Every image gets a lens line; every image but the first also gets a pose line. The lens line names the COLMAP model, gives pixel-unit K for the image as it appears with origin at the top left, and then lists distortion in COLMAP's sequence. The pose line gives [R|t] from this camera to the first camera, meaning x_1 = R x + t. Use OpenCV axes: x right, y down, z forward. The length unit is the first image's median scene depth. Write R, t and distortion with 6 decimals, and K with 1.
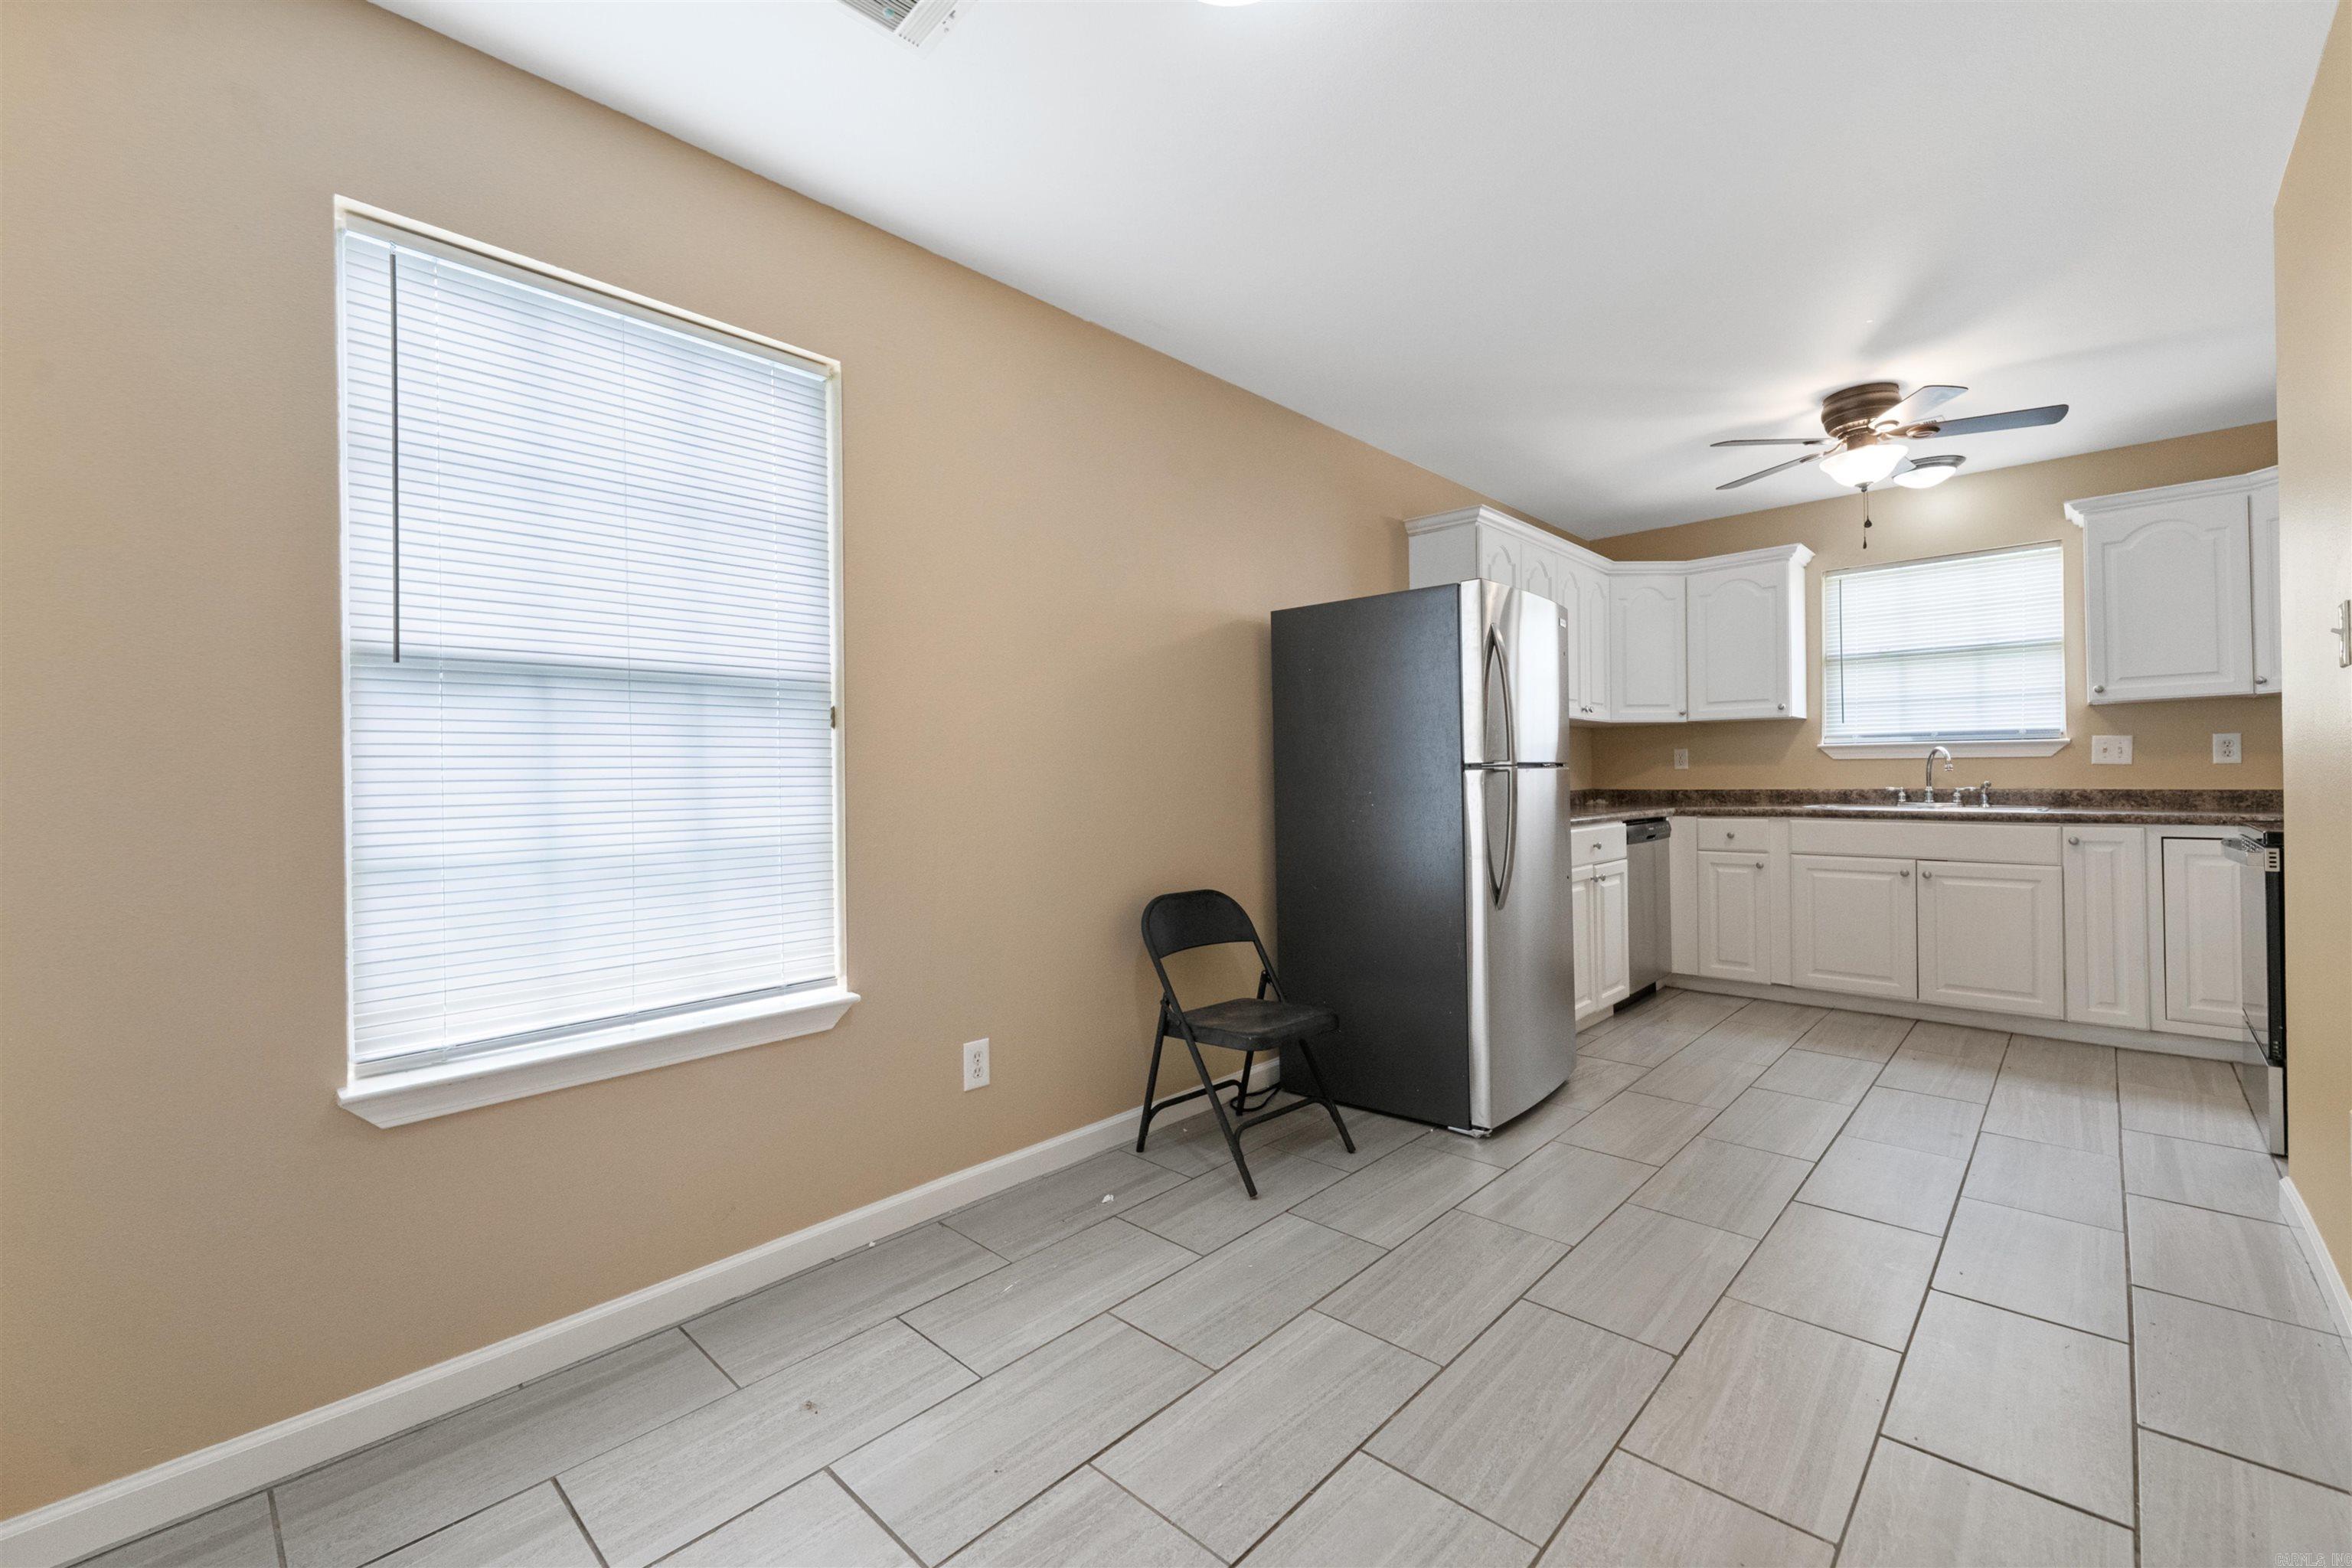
lens RADIAL K [[964.8, 0, 1156.5], [0, 964.8, 778.9], [0, 0, 1]] dist [0.004405, -0.002753]
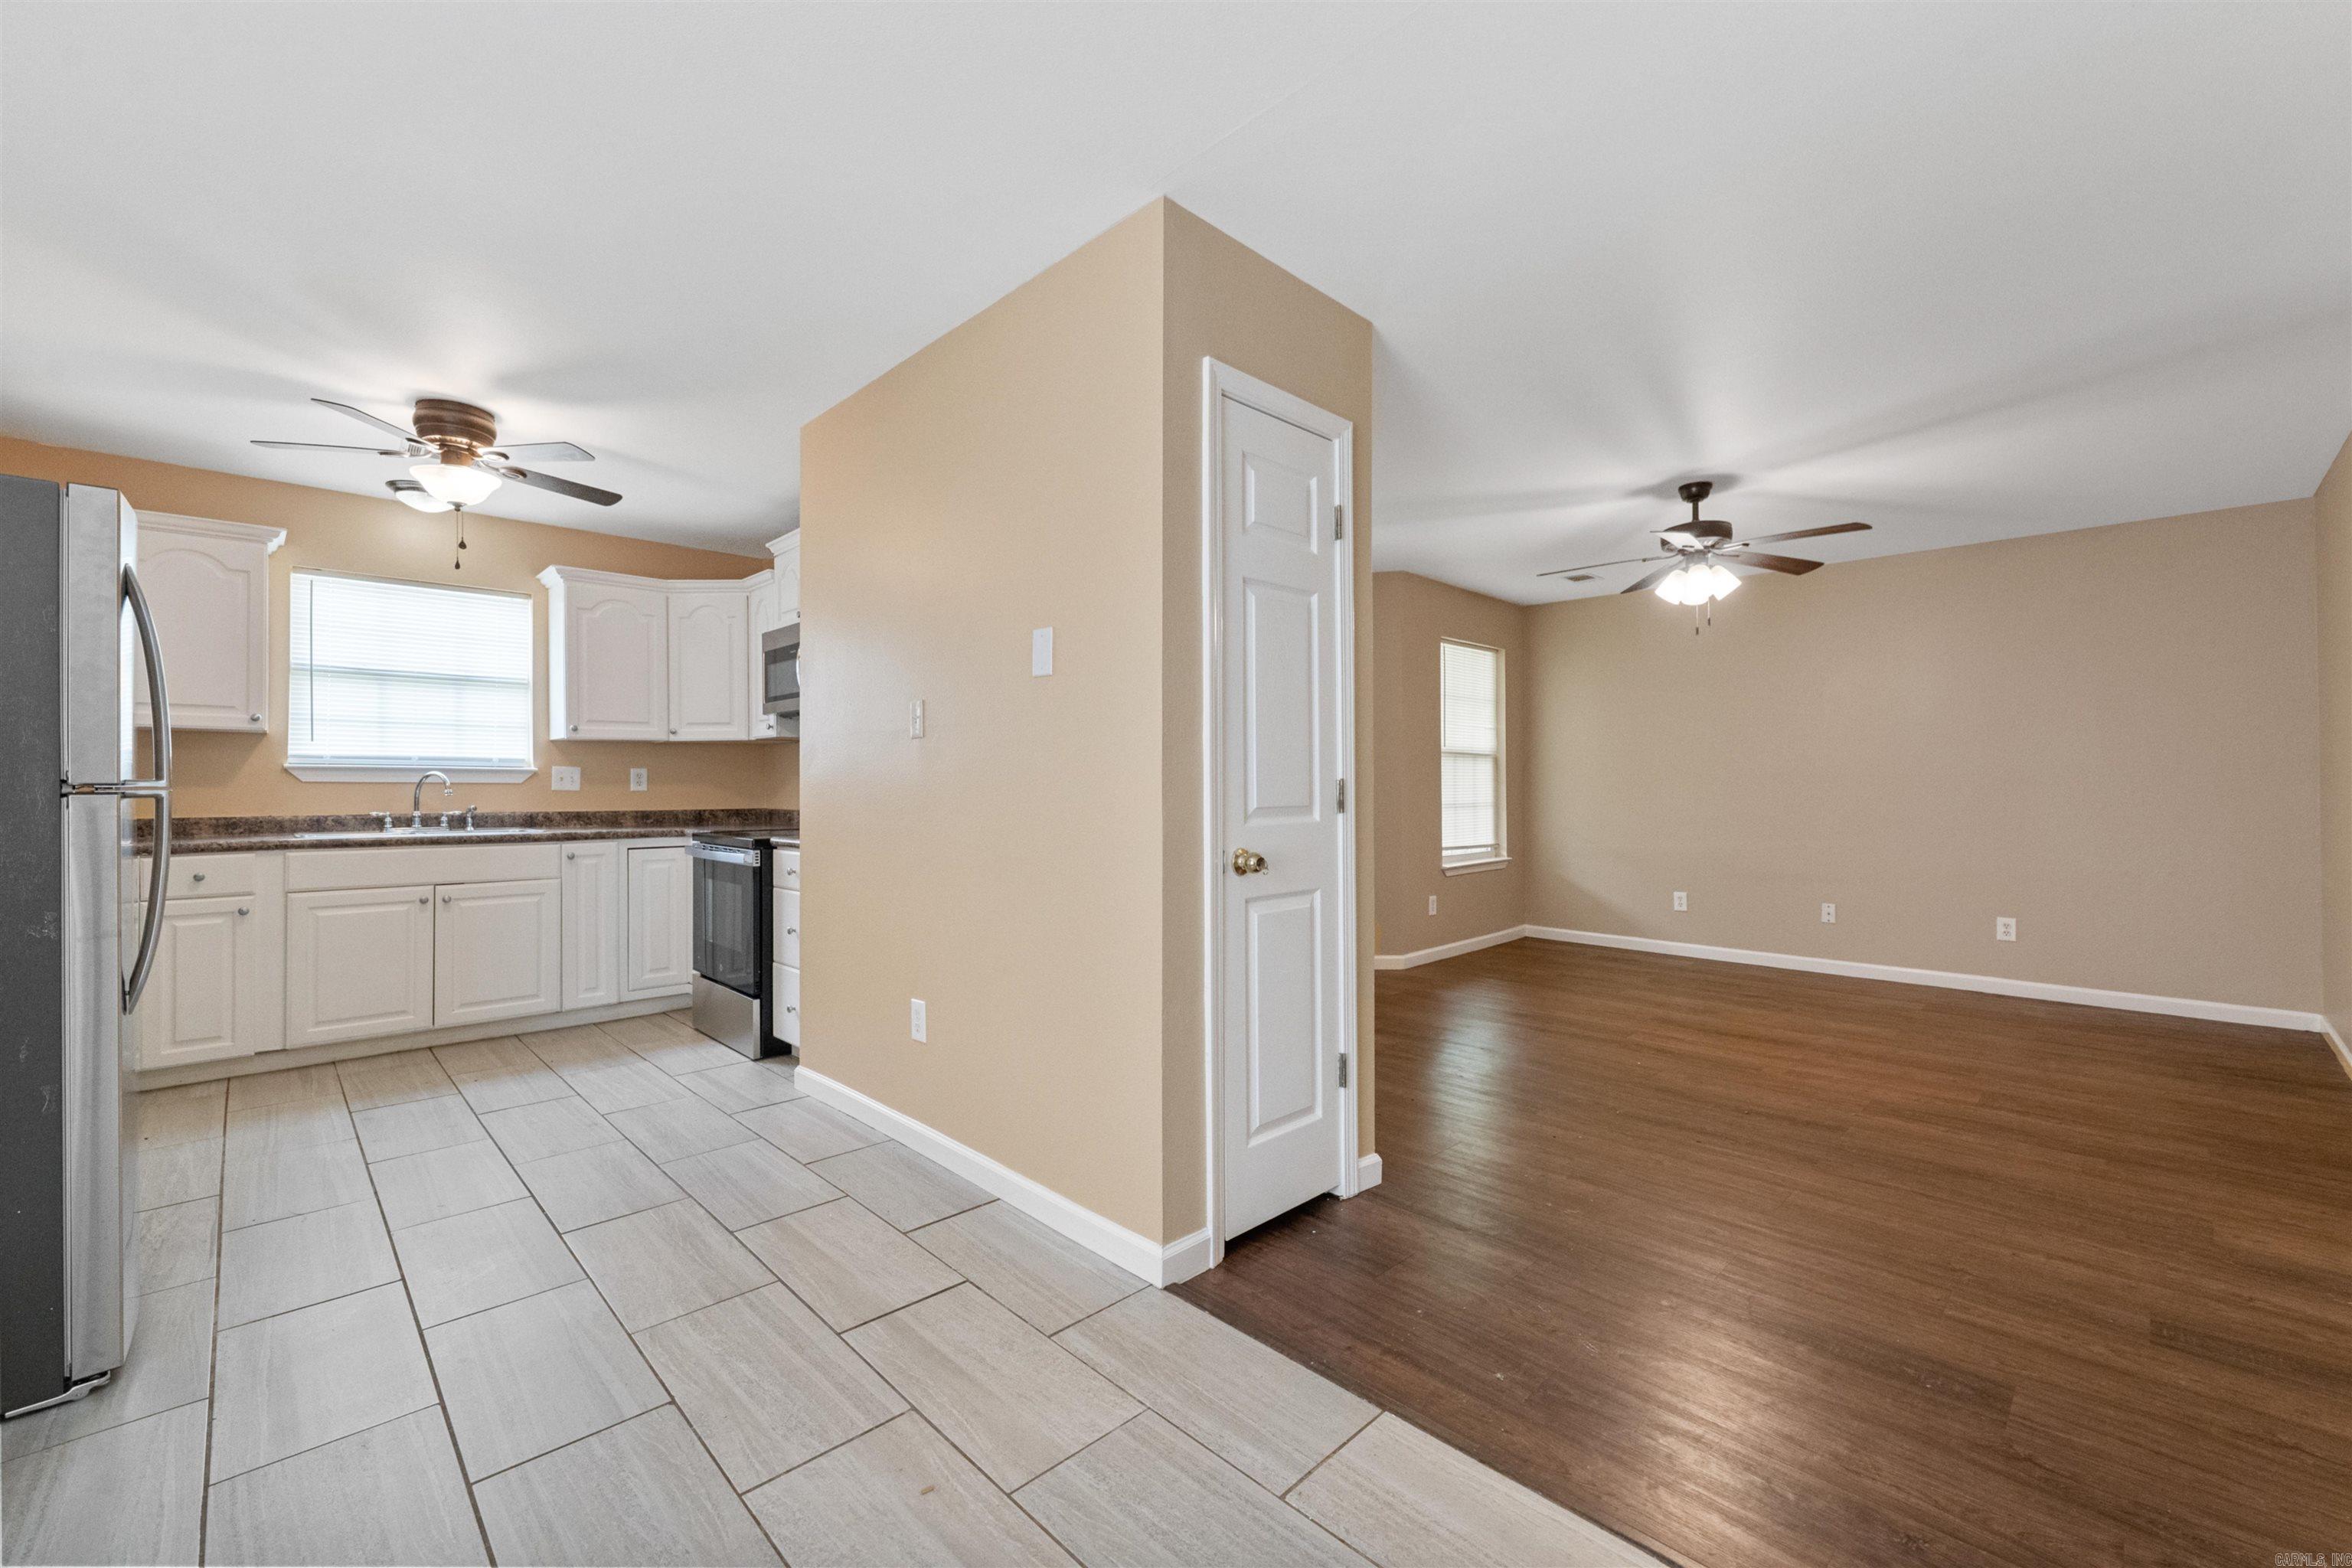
lens RADIAL K [[964.8, 0, 1192.2], [0, 964.8, 781.3], [0, 0, 1]] dist [0.004405, -0.002753]
pose [[0.020984, 0.016712, 0.999640, -0.191209], [0.002489, 0.999856, -0.016768, -0.004586], [-0.999777, 0.002840, 0.020940, 0.198676]]
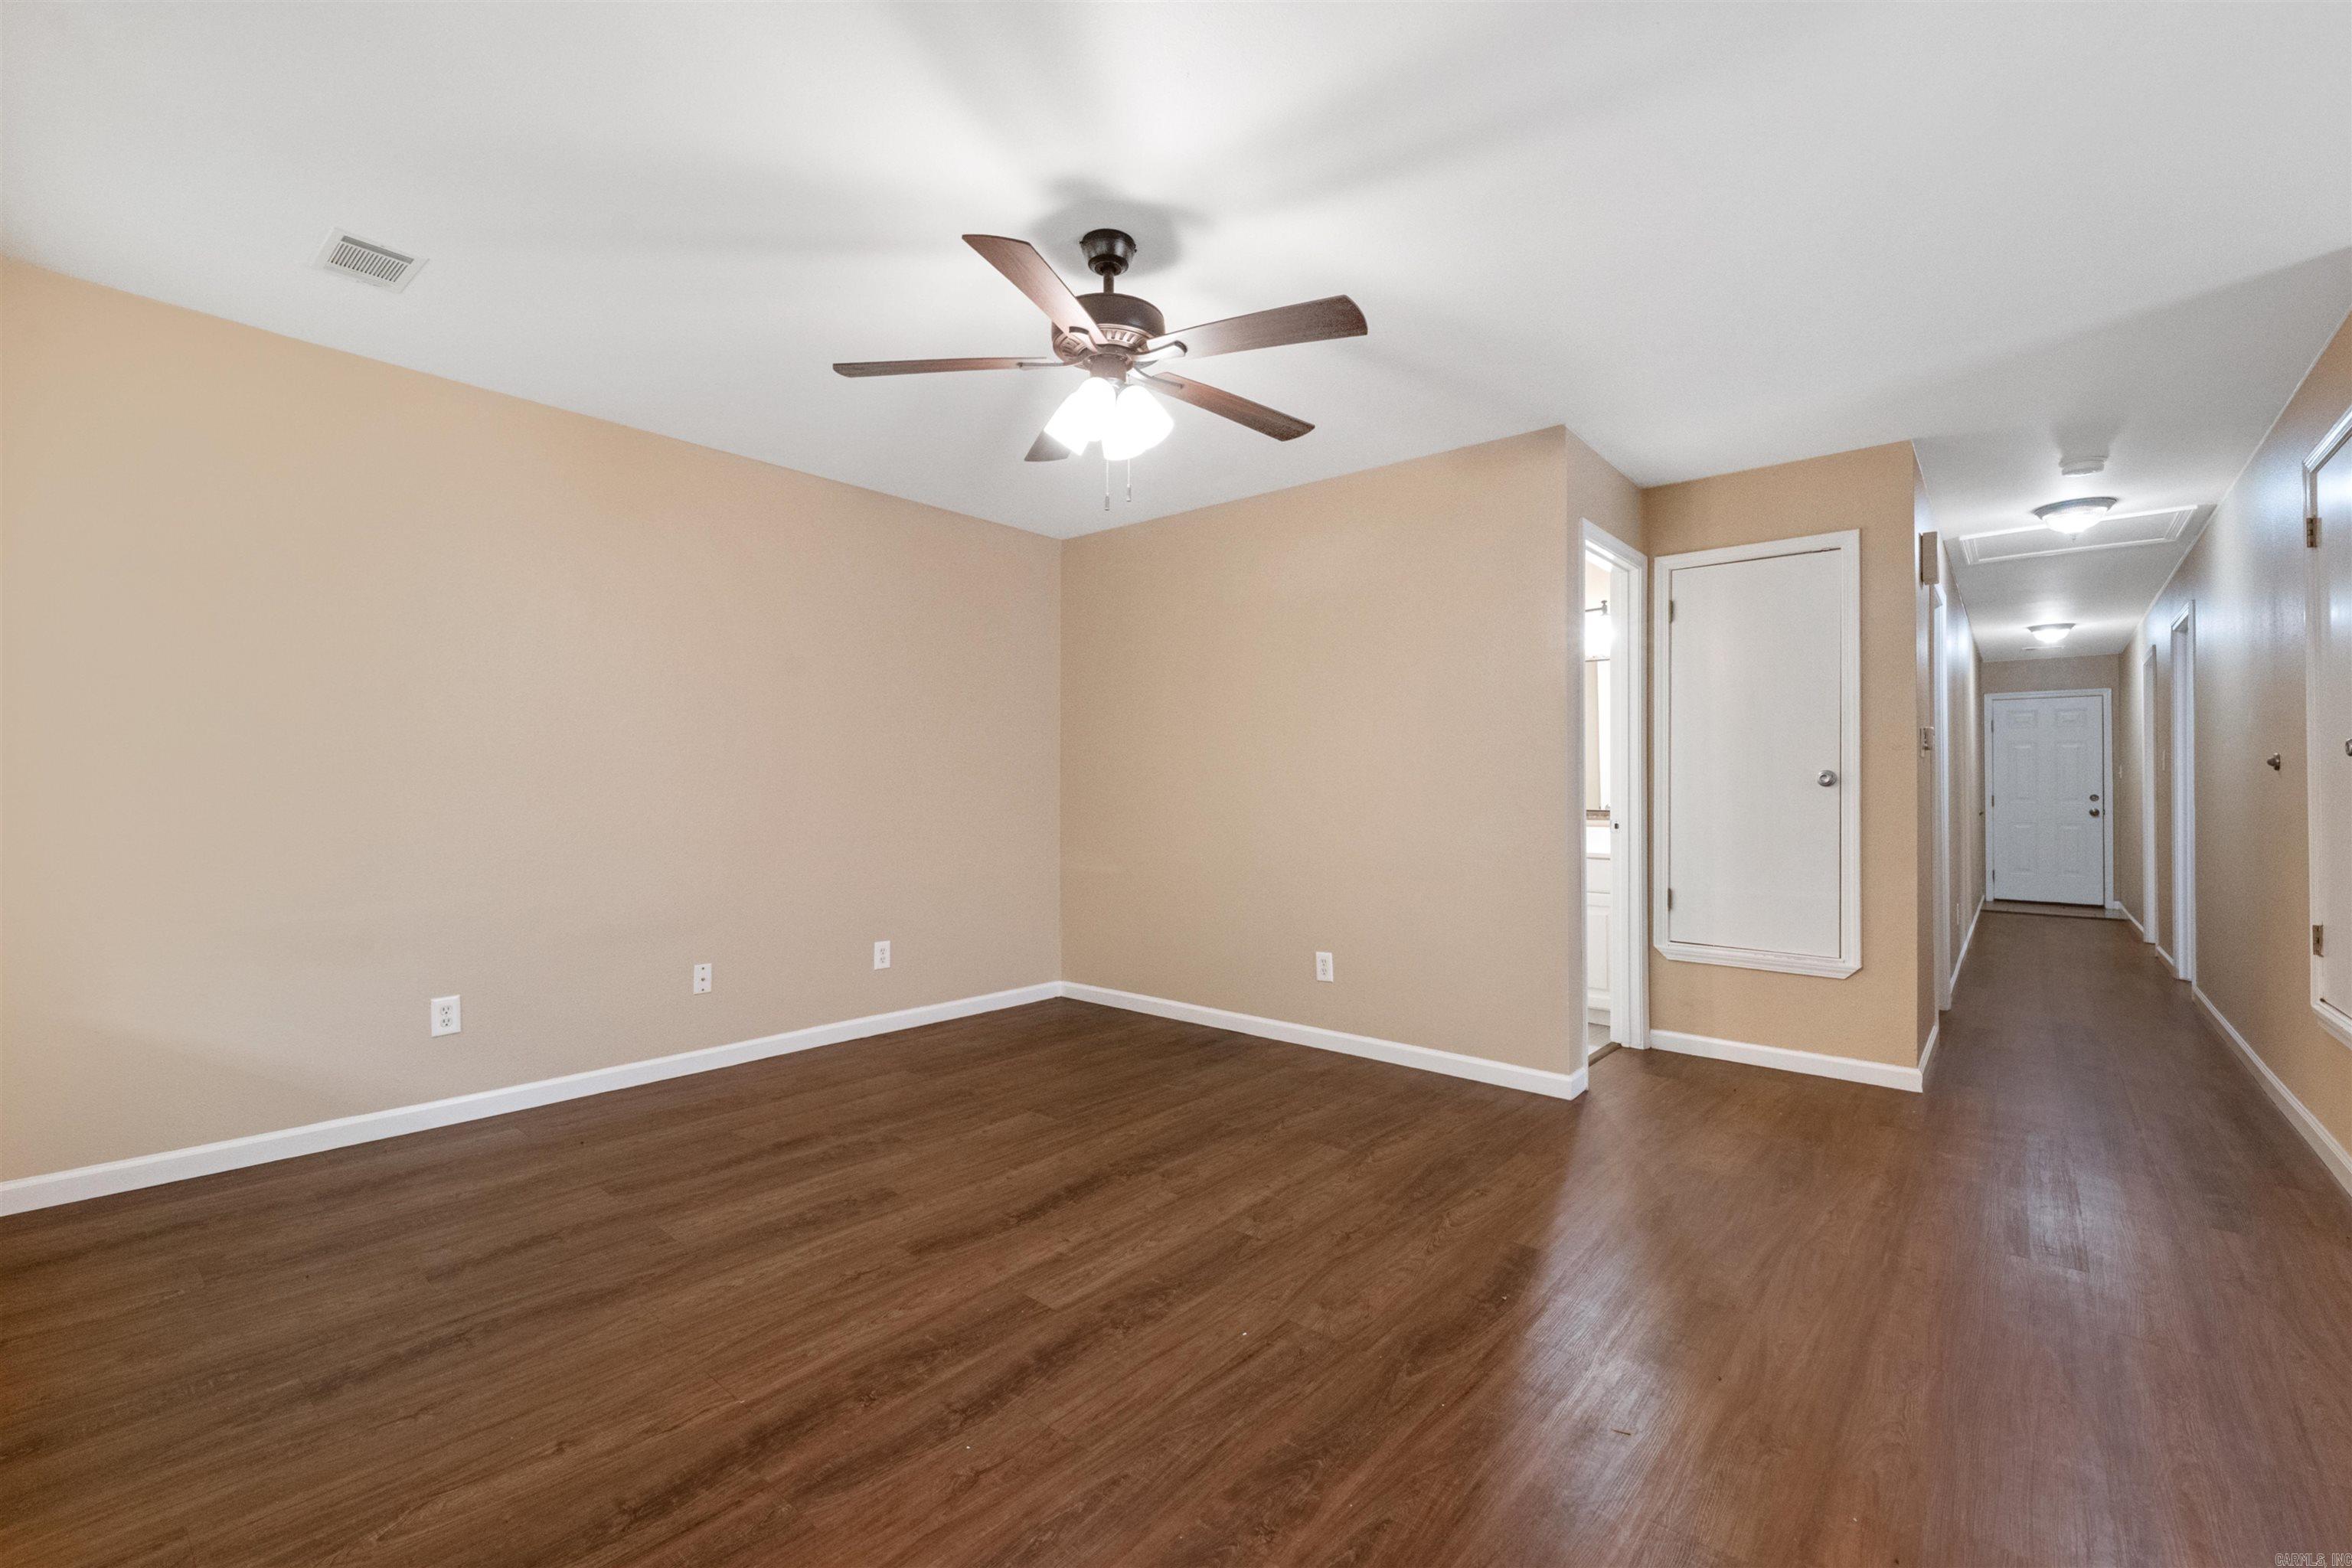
lens RADIAL K [[964.8, 0, 1173.3], [0, 964.8, 787.7], [0, 0, 1]] dist [0.004405, -0.002753]
pose [[-0.998445, 0.008182, -0.055136, 0.839053], [0.008349, 0.999961, -0.002814, -0.011140], [0.055110, -0.003270, -0.998475, 0.255692]]
